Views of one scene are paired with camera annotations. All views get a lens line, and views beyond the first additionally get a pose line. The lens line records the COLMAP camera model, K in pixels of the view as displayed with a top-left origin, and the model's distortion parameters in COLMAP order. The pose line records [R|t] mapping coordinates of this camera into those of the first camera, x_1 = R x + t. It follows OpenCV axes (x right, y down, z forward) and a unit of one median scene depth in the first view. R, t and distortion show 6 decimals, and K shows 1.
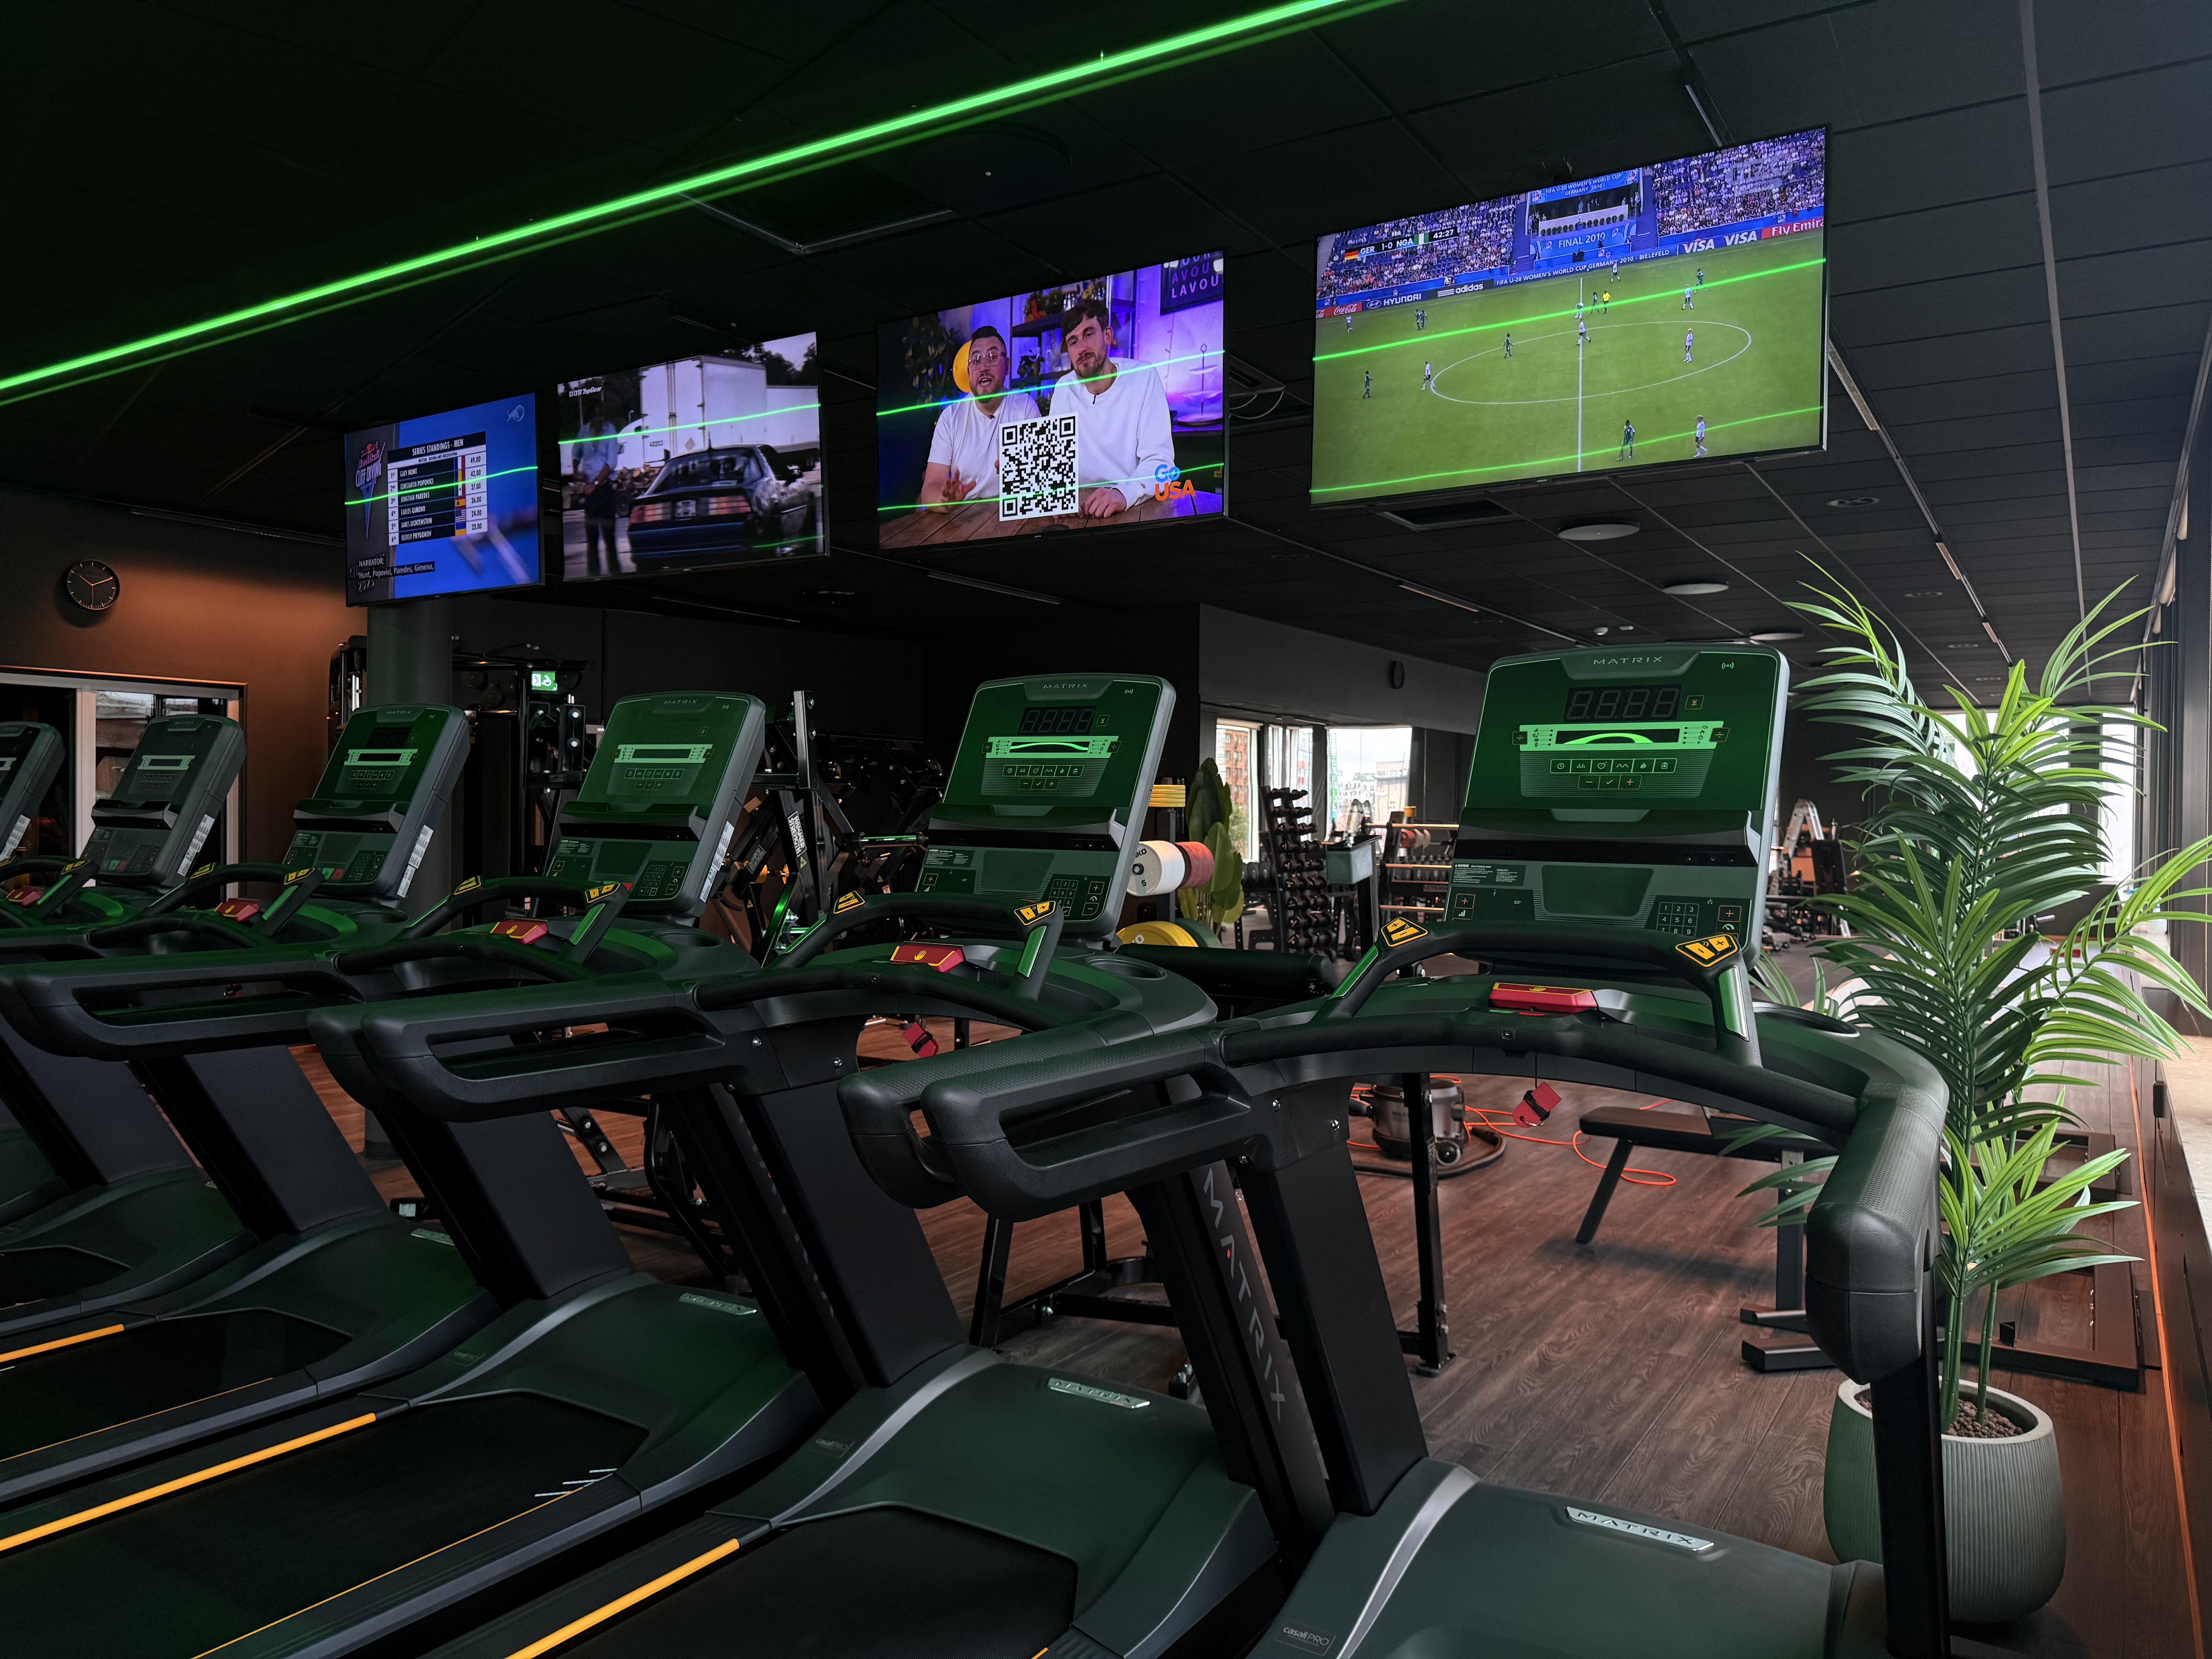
lens RADIAL K [[1546.2, 0, 1106.0], [0, 1546.2, 829.5], [0, 0, 1]] dist [0.000944, 0.000248]
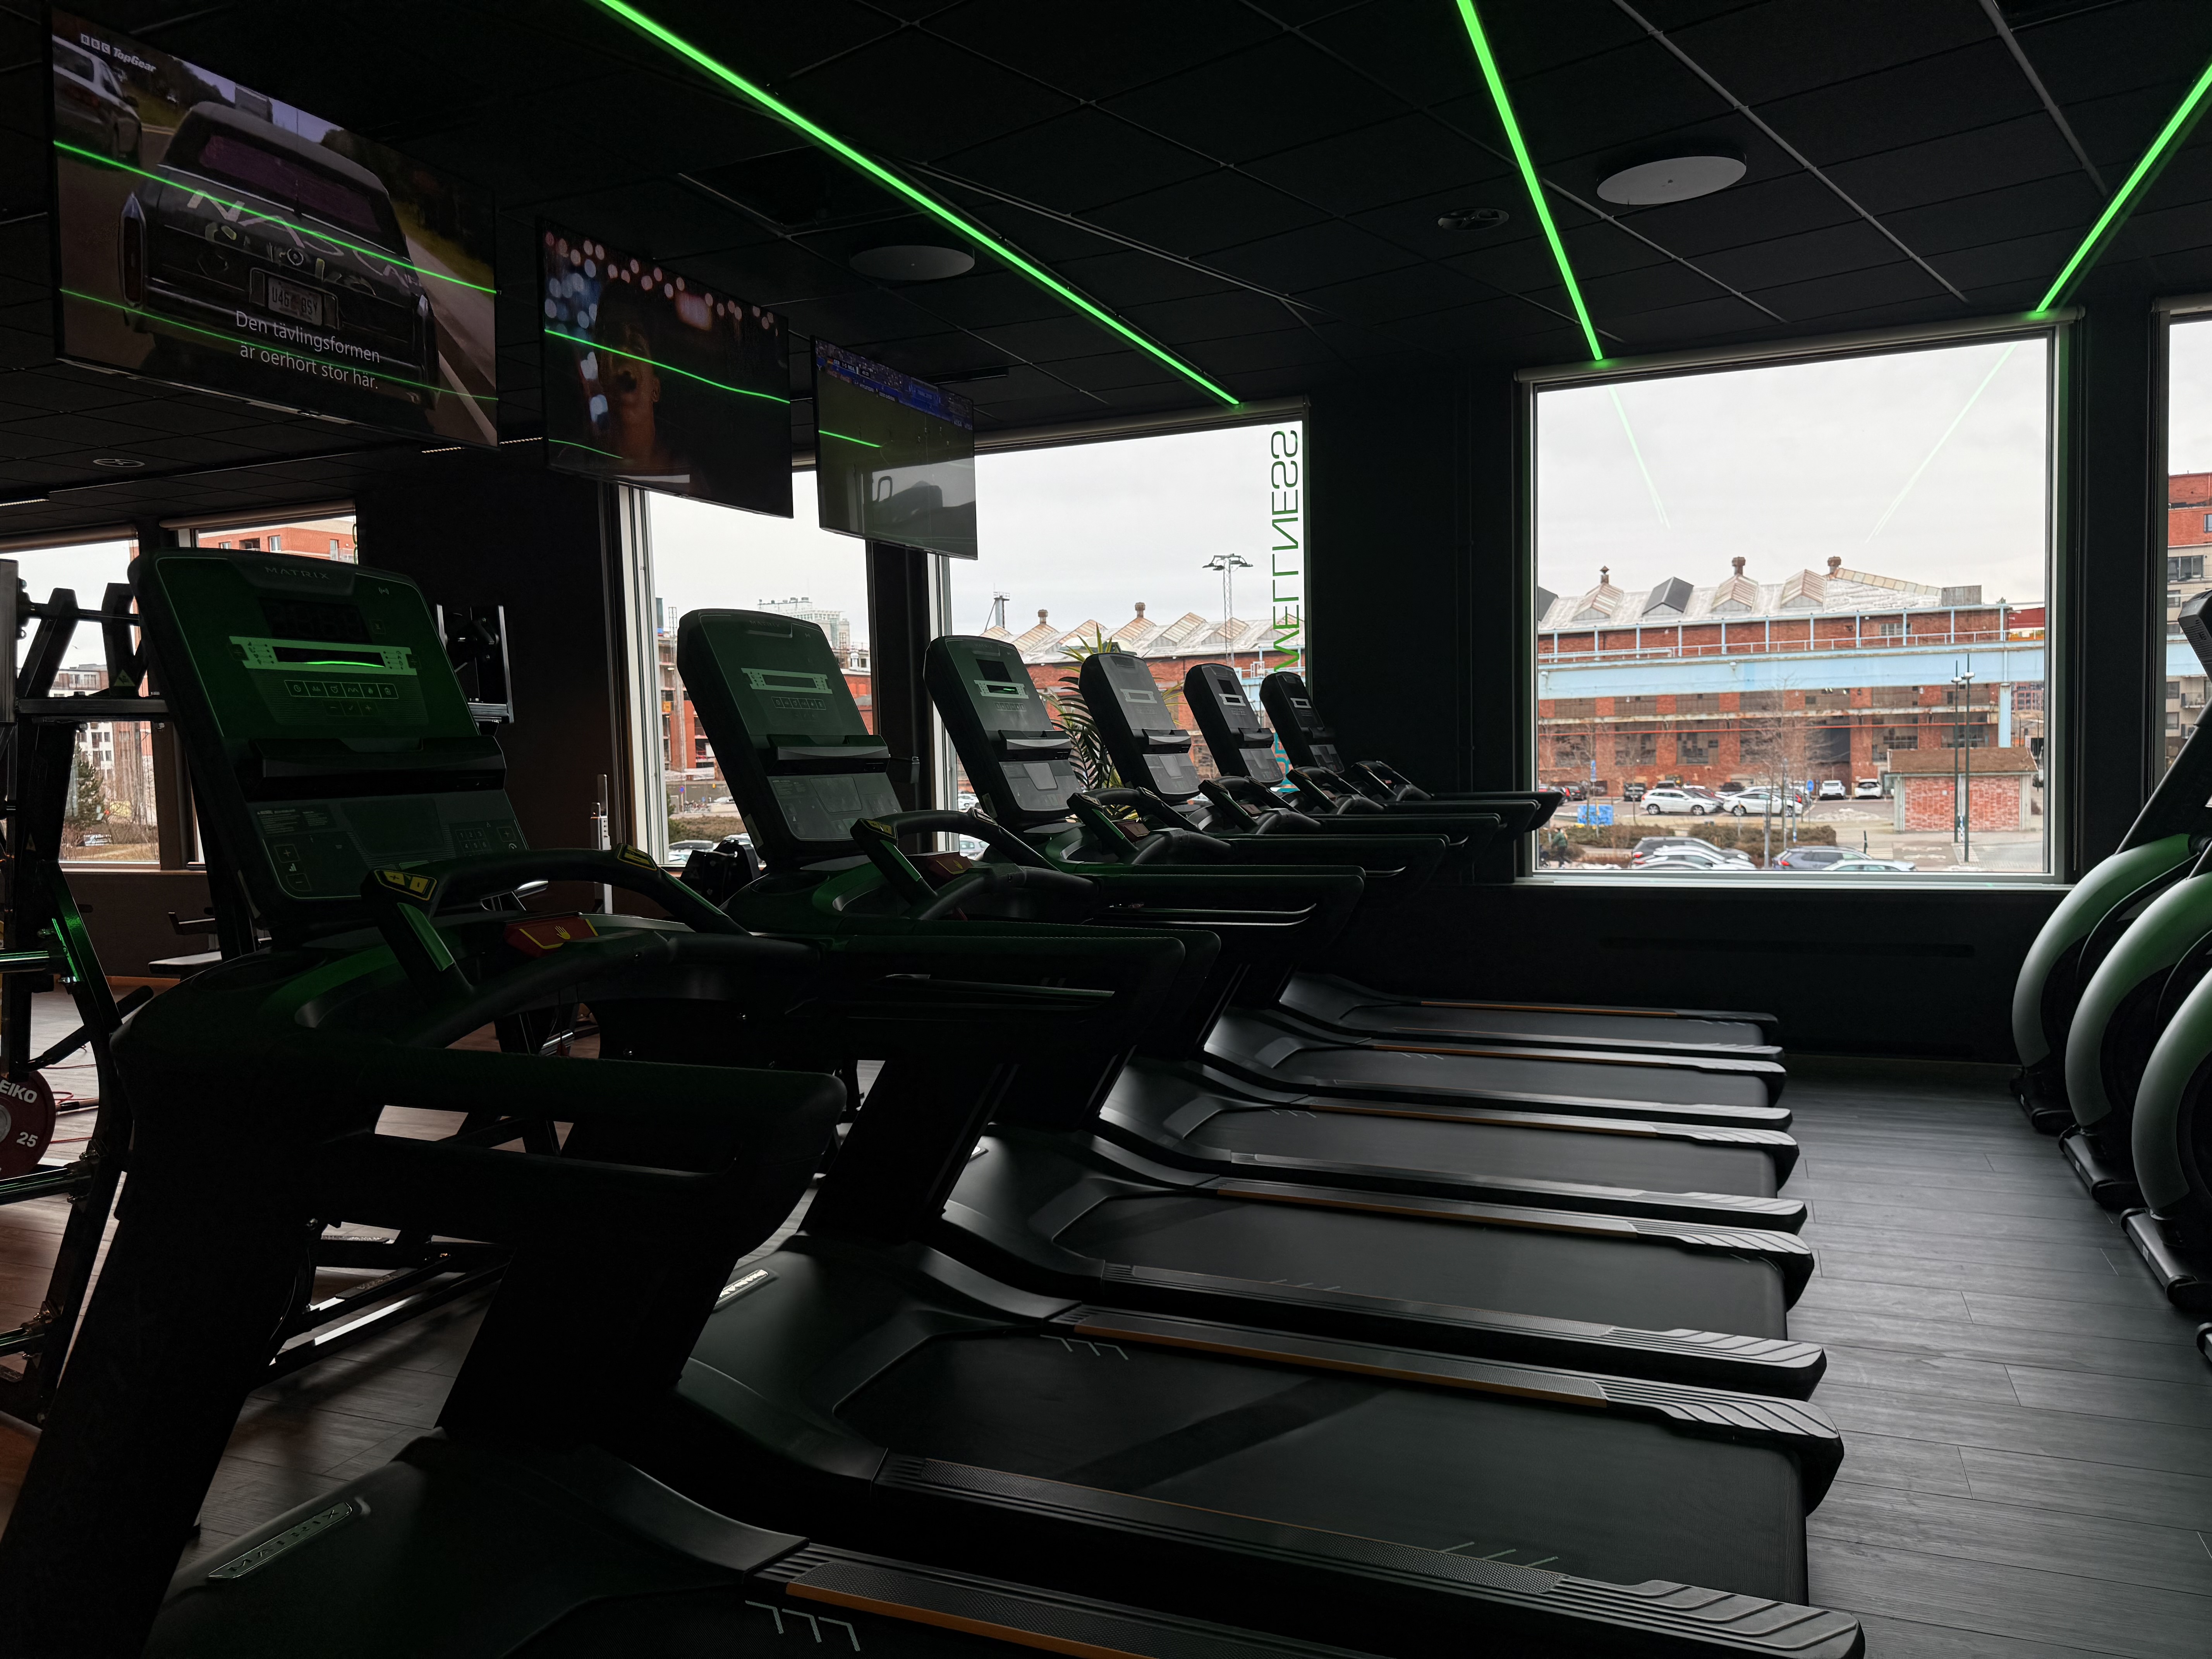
lens RADIAL K [[1546.2, 0, 1106.0], [0, 1546.2, 829.5], [0, 0, 1]] dist [0.000944, 0.000248]
pose [[-0.174469, -0.064099, 0.982574, -0.640649], [0.034483, 0.996869, 0.071154, -0.008954], [-0.984059, 0.046296, -0.171713, 0.724815]]
